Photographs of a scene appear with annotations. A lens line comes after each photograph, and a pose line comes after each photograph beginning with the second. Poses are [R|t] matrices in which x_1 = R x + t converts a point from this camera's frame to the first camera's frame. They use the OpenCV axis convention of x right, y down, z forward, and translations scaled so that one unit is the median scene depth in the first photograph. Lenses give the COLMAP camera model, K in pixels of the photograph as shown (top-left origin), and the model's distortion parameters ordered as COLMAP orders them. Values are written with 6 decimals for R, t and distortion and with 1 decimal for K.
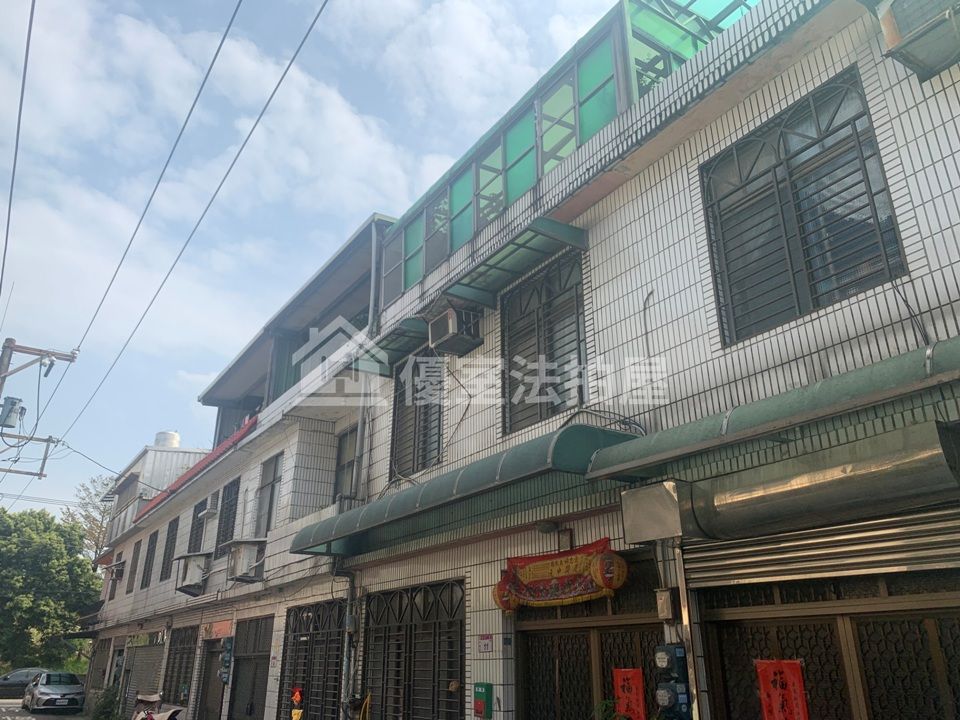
lens RADIAL K [[736.1, 0, 480.0], [0, 736.1, 360.0], [0, 0, 1]] dist [0.014921, -0.010374]
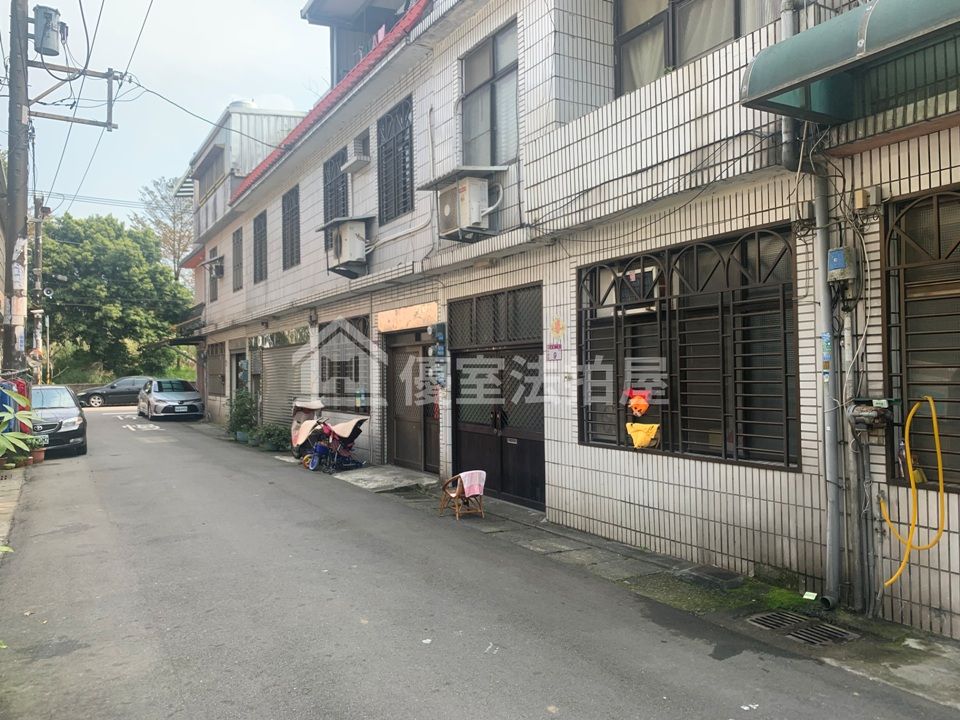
lens RADIAL K [[735.7, 0, 480.8], [0, 735.7, 357.0], [0, 0, 1]] dist [0.026626, -0.028614]
pose [[0.998048, -0.016189, -0.060311, -0.144281], [0.037039, 0.931041, 0.363030, 0.087739], [0.050275, -0.364556, 0.929823, 0.198364]]
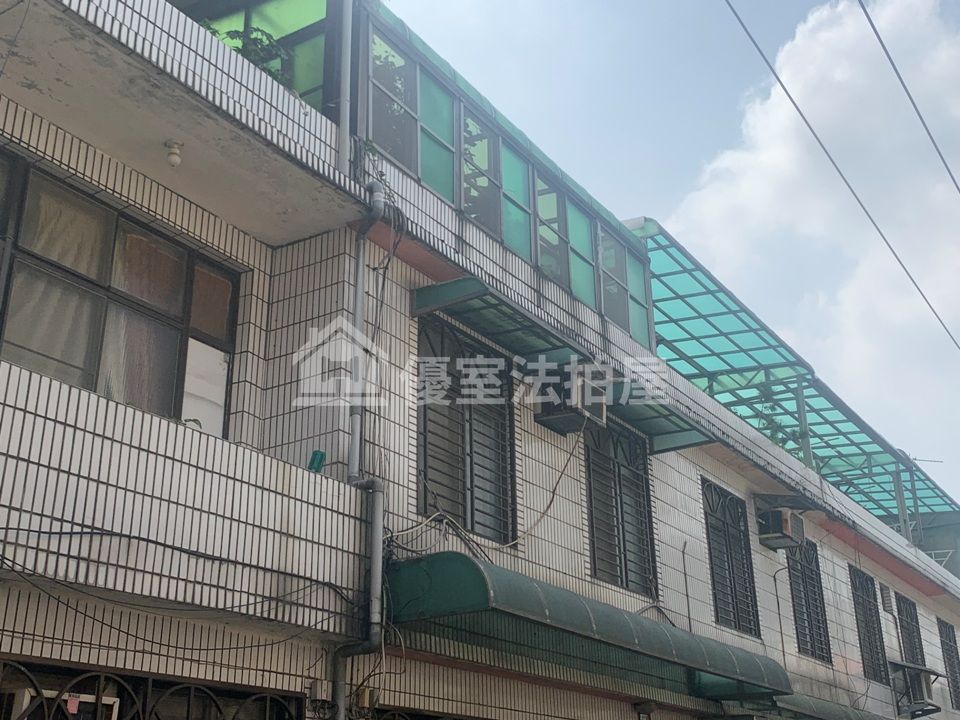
lens RADIAL K [[1155.1, 0, 481.4], [0, 1155.1, 341.8], [0, 0, 1]] dist [0.176726, -0.534039]
pose [[-0.399217, 0.368648, 0.839479, -0.352662], [-0.335392, 0.793428, -0.507922, 0.188942], [-0.853310, -0.484325, -0.193108, 0.458500]]
